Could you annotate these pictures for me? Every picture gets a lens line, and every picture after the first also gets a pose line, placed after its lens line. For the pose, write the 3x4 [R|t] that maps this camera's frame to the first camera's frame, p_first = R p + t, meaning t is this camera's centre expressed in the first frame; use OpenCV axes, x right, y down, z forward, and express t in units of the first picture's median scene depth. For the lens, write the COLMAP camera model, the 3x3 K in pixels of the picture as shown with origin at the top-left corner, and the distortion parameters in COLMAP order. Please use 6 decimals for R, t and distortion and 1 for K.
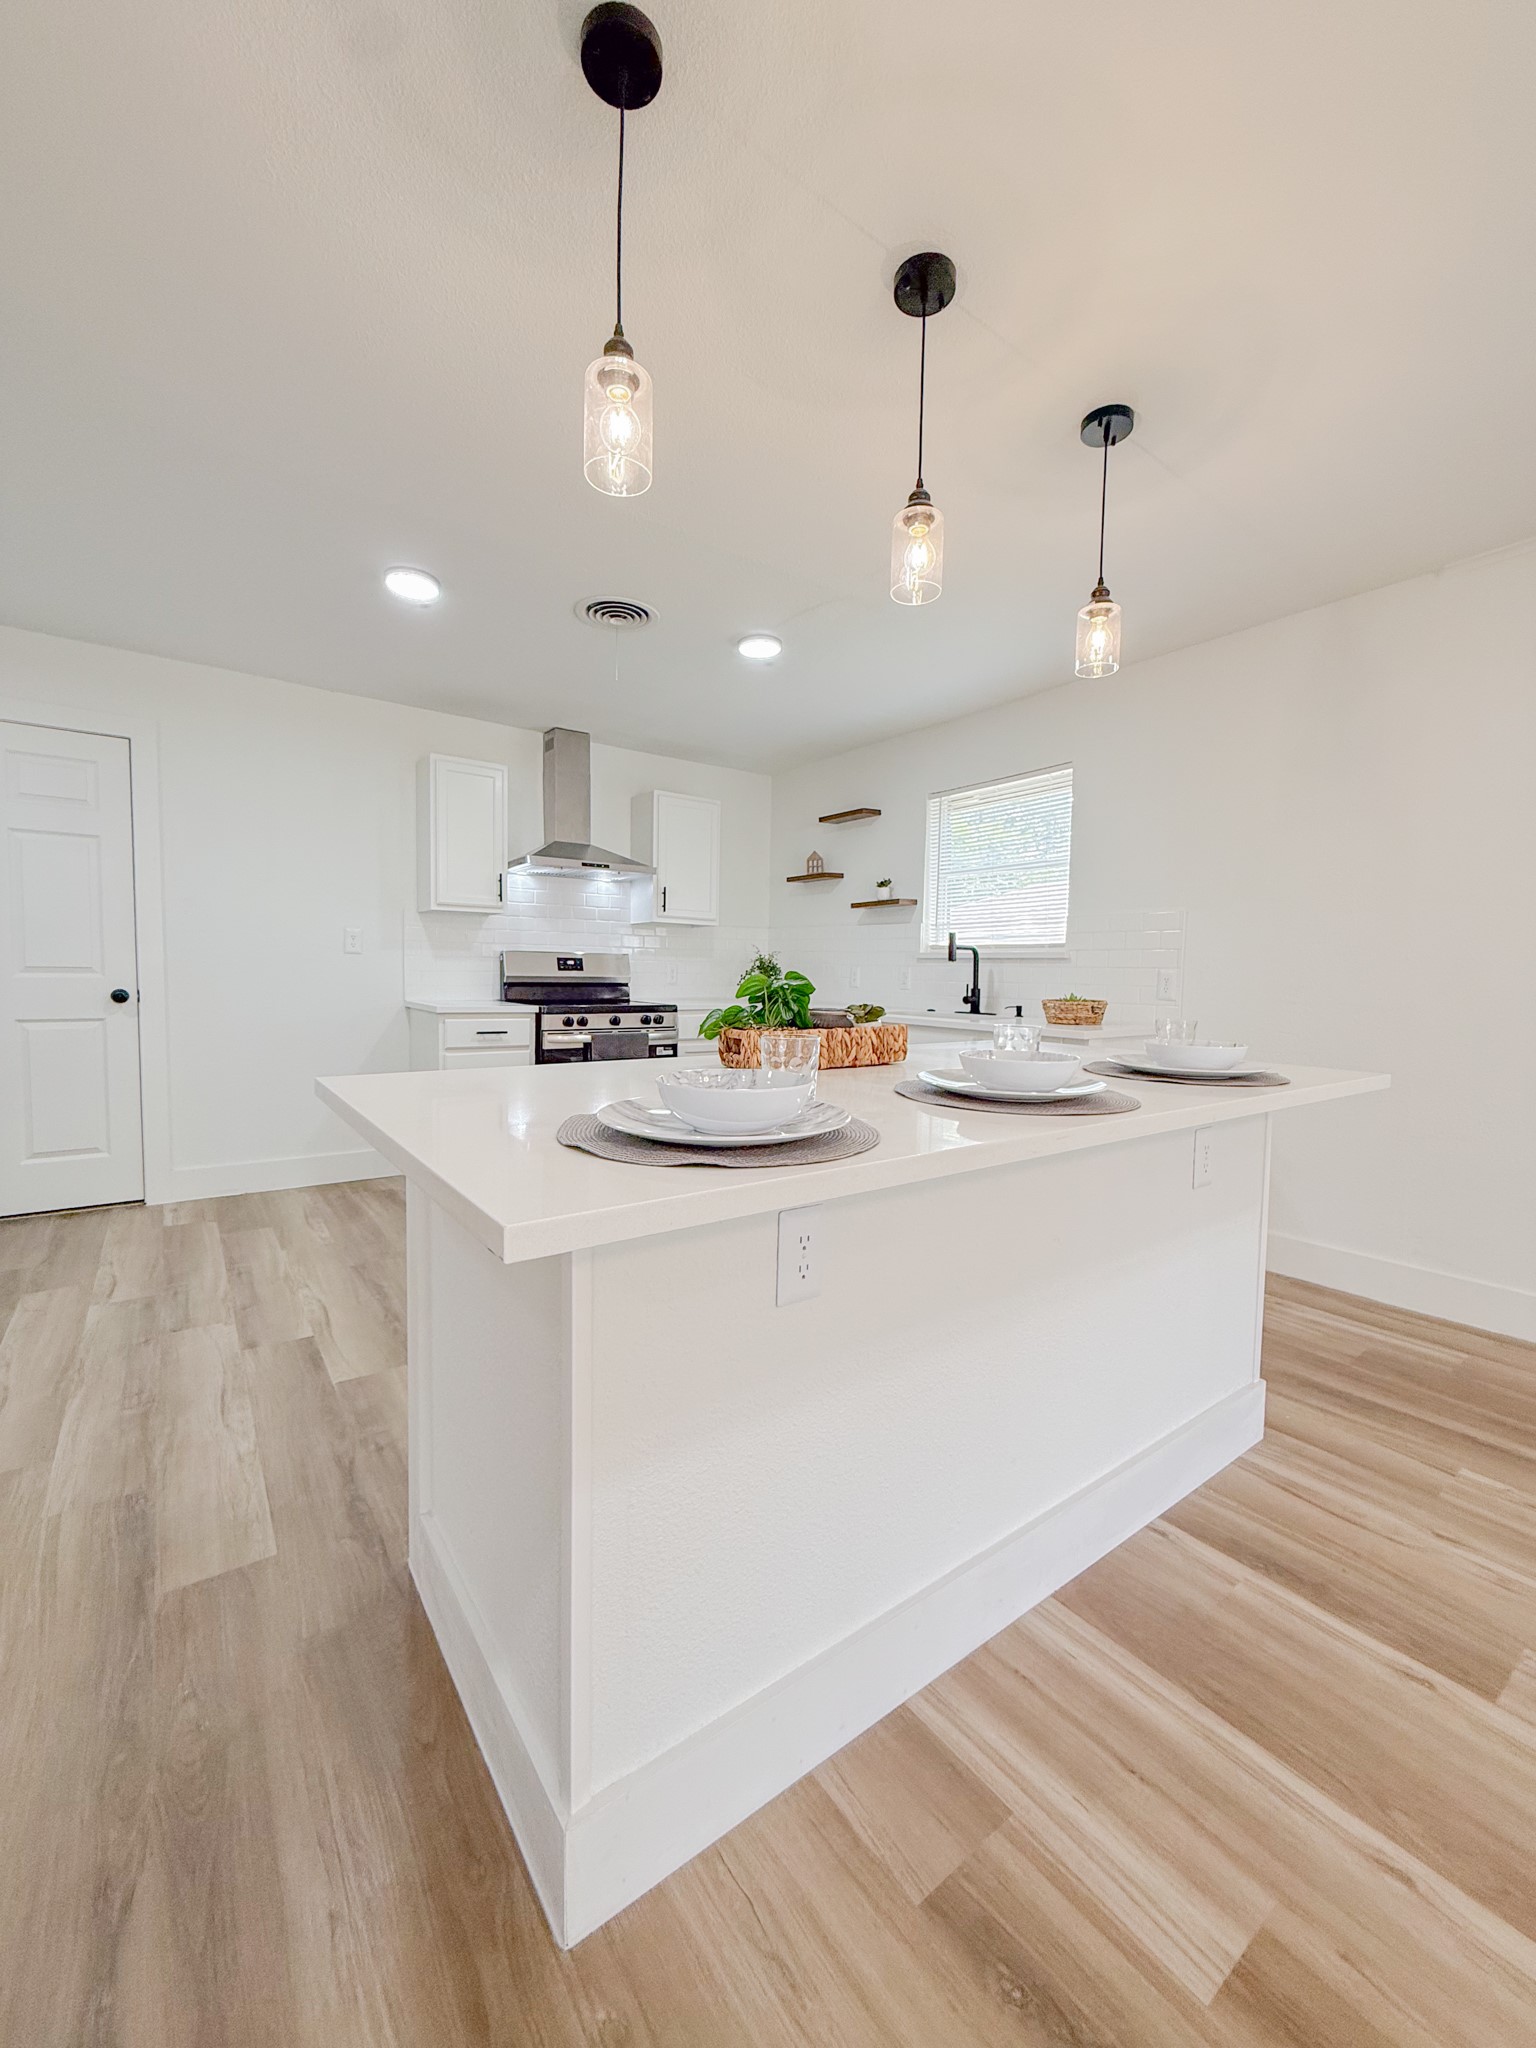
lens RADIAL K [[815.3, 0, 767.6], [0, 815.3, 1020.3], [0, 0, 1]] dist [-0.000284, 0.000215]
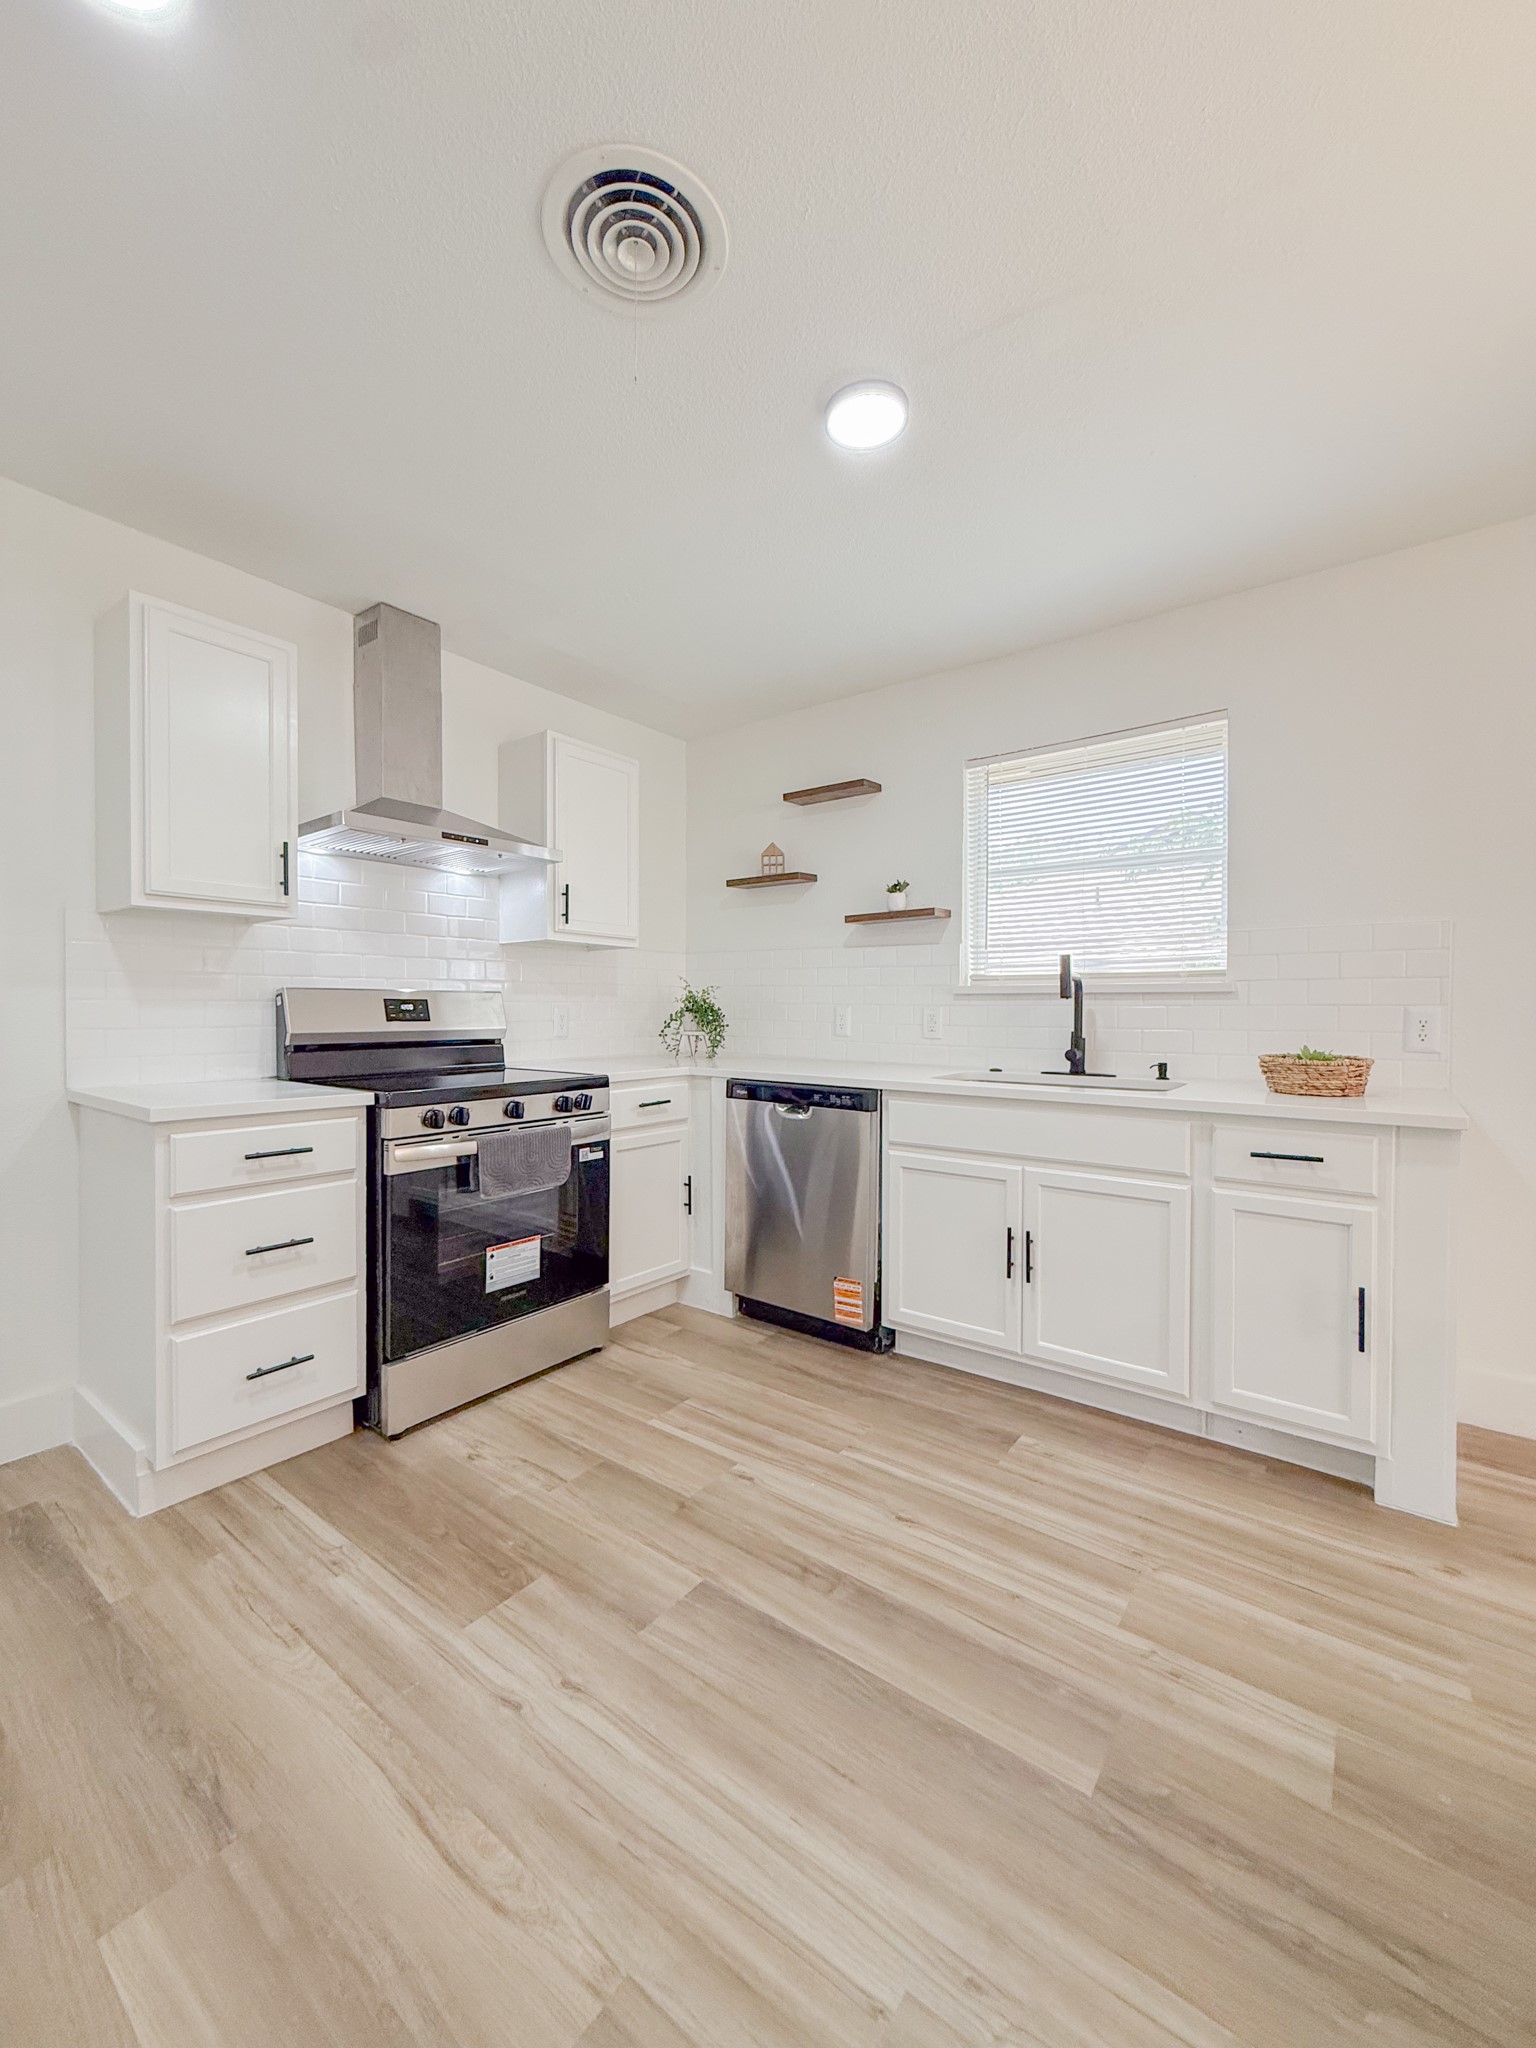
lens RADIAL K [[817.6, 0, 768.6], [0, 817.6, 1017.9], [0, 0, 1]] dist [-0.001749, 0.000618]
pose [[0.957542, -0.018324, 0.287711, -0.210837], [0.031347, 0.998679, -0.040724, -0.040425], [-0.286585, 0.048014, 0.956851, 0.473779]]
